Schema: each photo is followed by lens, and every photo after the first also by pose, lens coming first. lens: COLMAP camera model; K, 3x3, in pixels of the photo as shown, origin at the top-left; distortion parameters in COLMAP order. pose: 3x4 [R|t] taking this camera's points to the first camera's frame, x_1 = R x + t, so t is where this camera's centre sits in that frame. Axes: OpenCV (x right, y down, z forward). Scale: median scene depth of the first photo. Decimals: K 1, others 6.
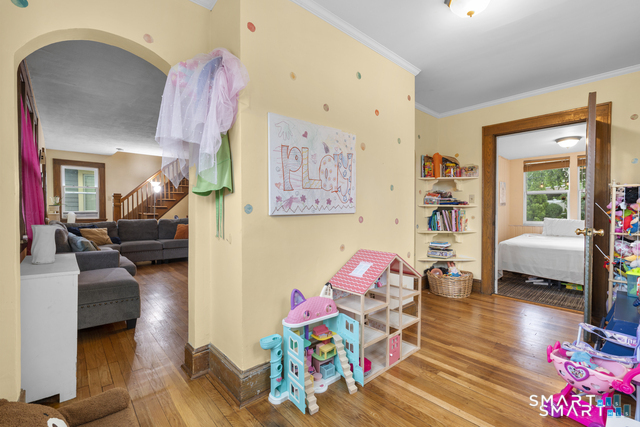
lens RADIAL K [[286.3, 0, 322.7], [0, 286.3, 214.8], [0, 0, 1]] dist [-0.003313, 0.000678]
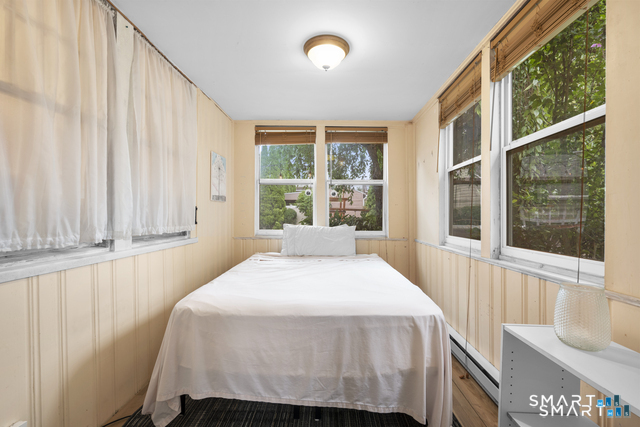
lens RADIAL K [[286.3, 0, 322.7], [0, 286.3, 214.8], [0, 0, 1]] dist [-0.003313, 0.000678]
pose [[0.699207, 0.007194, 0.714883, 0.395907], [0.005349, 0.999869, -0.015293, 0.000967], [-0.714899, 0.014517, 0.699077, 0.512413]]
